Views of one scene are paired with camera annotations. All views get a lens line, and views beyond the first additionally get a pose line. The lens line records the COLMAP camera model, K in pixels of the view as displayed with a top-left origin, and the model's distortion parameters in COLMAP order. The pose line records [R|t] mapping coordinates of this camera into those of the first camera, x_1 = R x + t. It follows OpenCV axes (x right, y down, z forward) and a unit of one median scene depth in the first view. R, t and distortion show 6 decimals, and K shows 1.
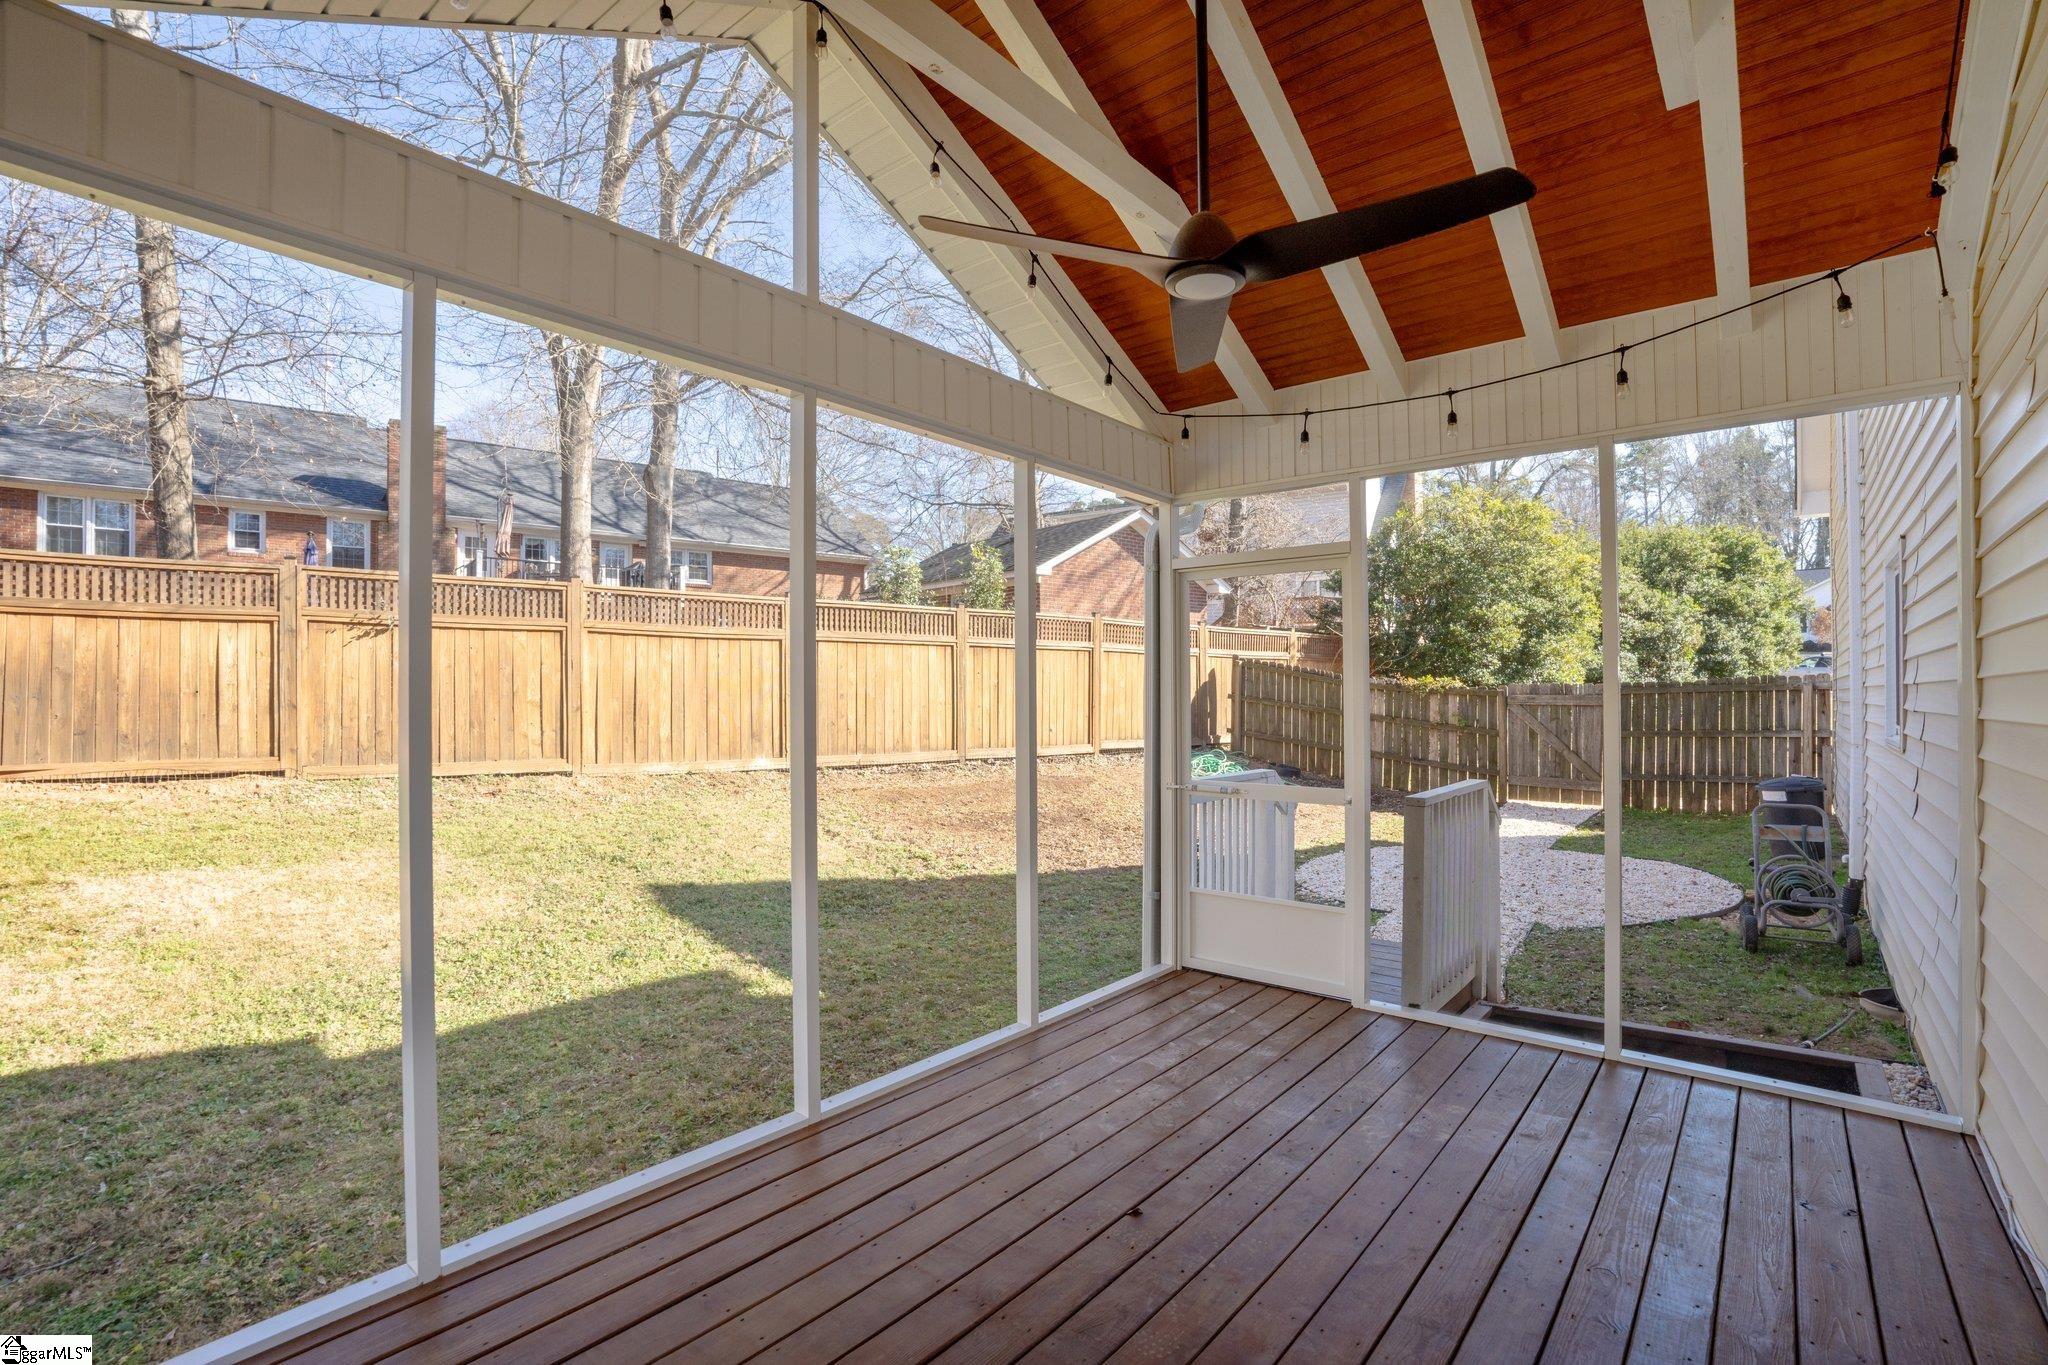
lens RADIAL K [[929.0, 0, 1011.6], [0, 929.0, 683.1], [0, 0, 1]] dist [-0.006697, 0.000248]
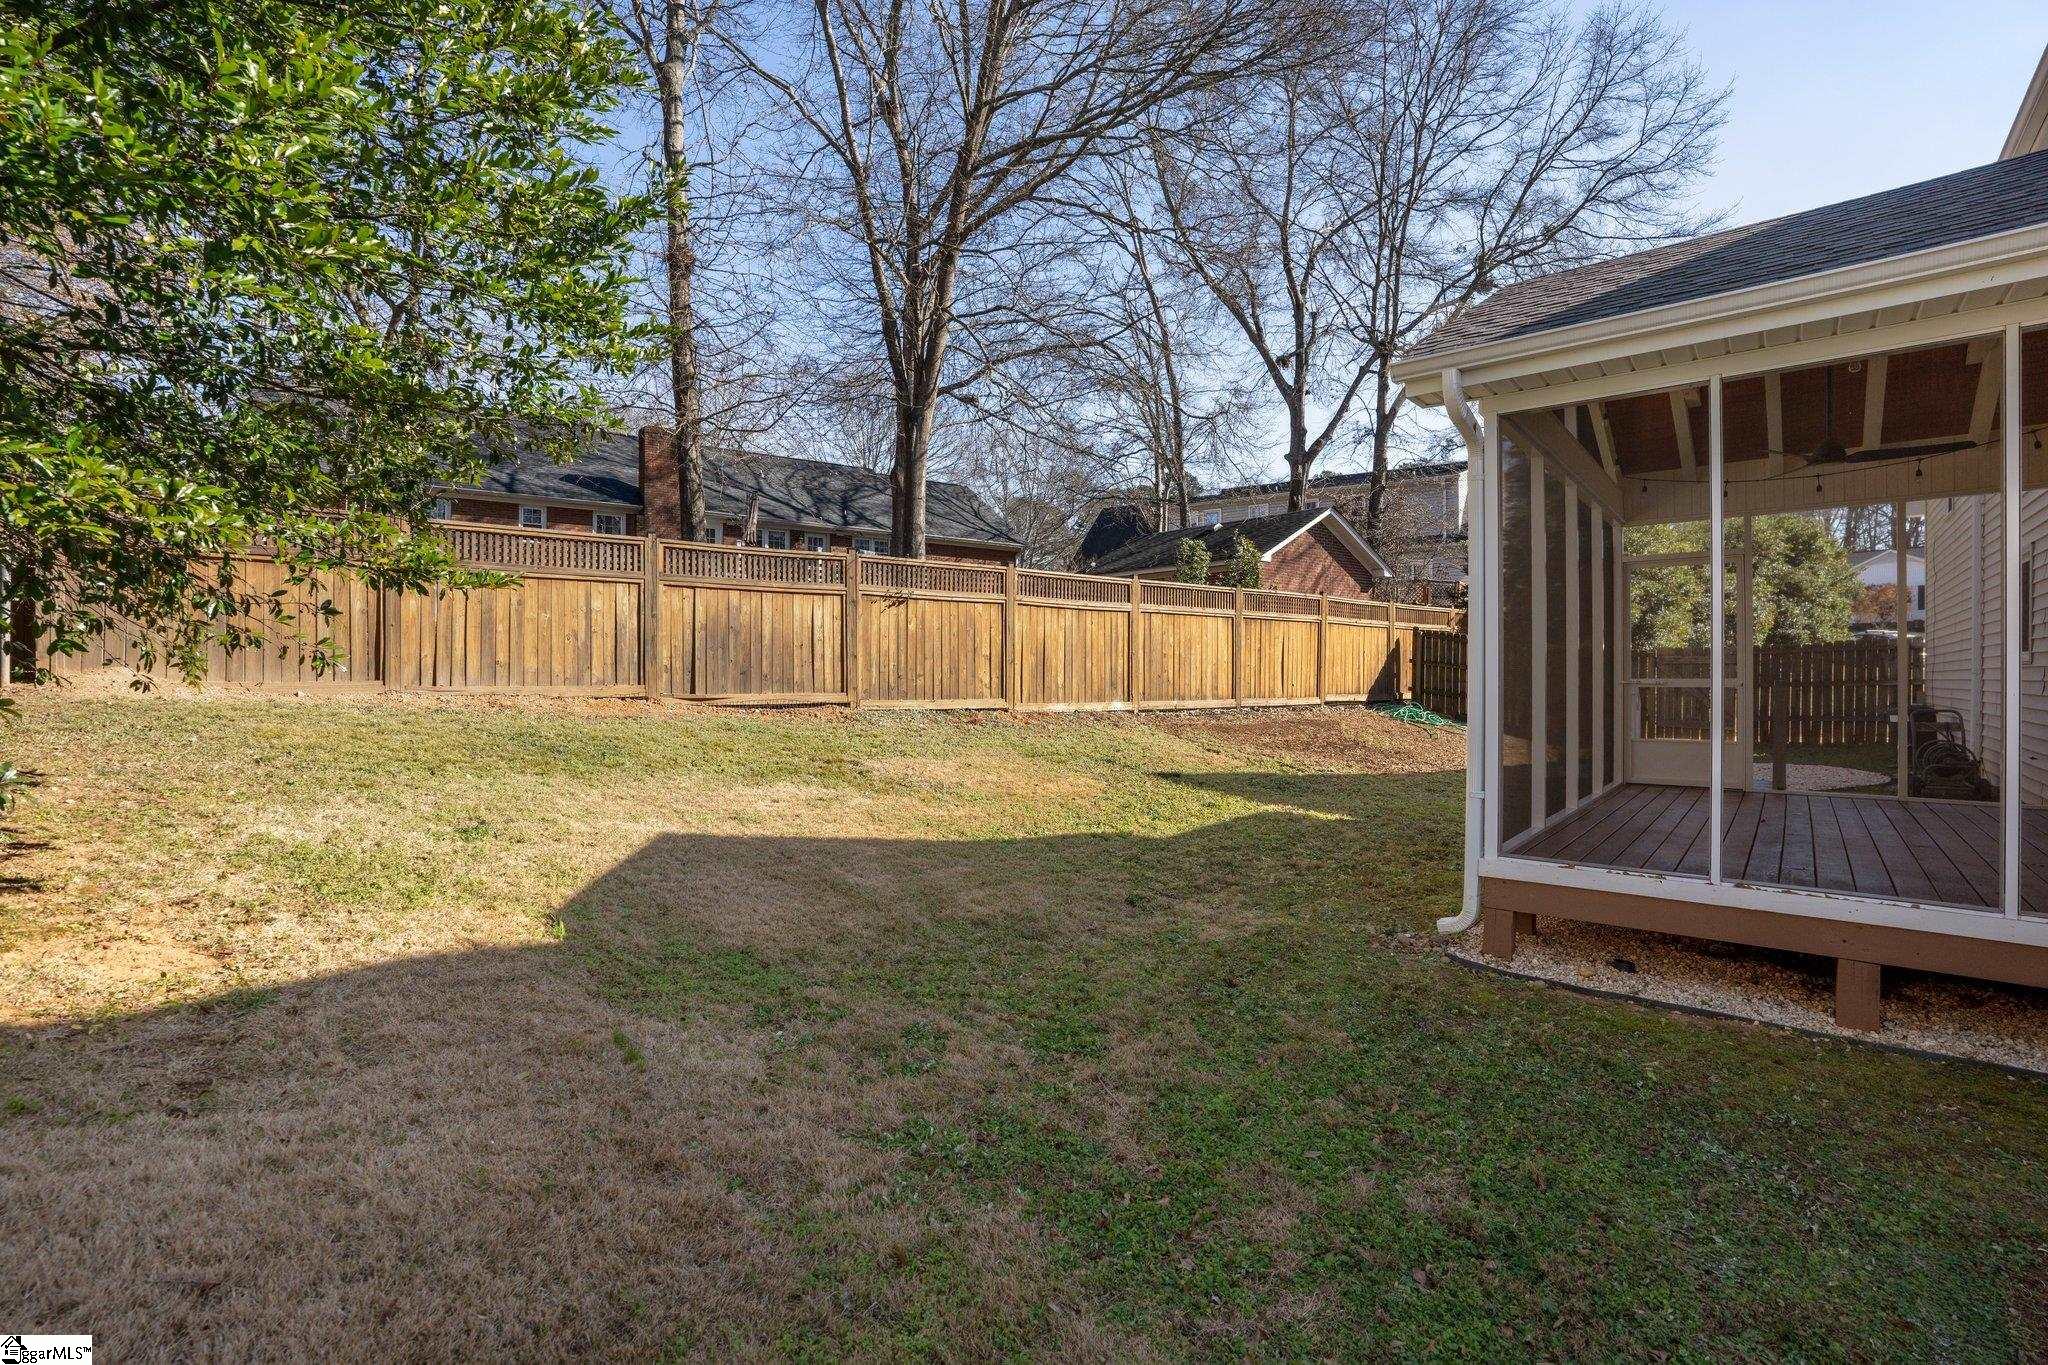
lens RADIAL K [[929.0, 0, 1034.6], [0, 929.0, 684.7], [0, 0, 1]] dist [-0.006697, 0.000248]
pose [[0.999710, -0.002914, 0.023909, -0.371683], [0.002522, 0.999862, 0.016412, 0.031253], [-0.023954, -0.016347, 0.999579, -0.268917]]
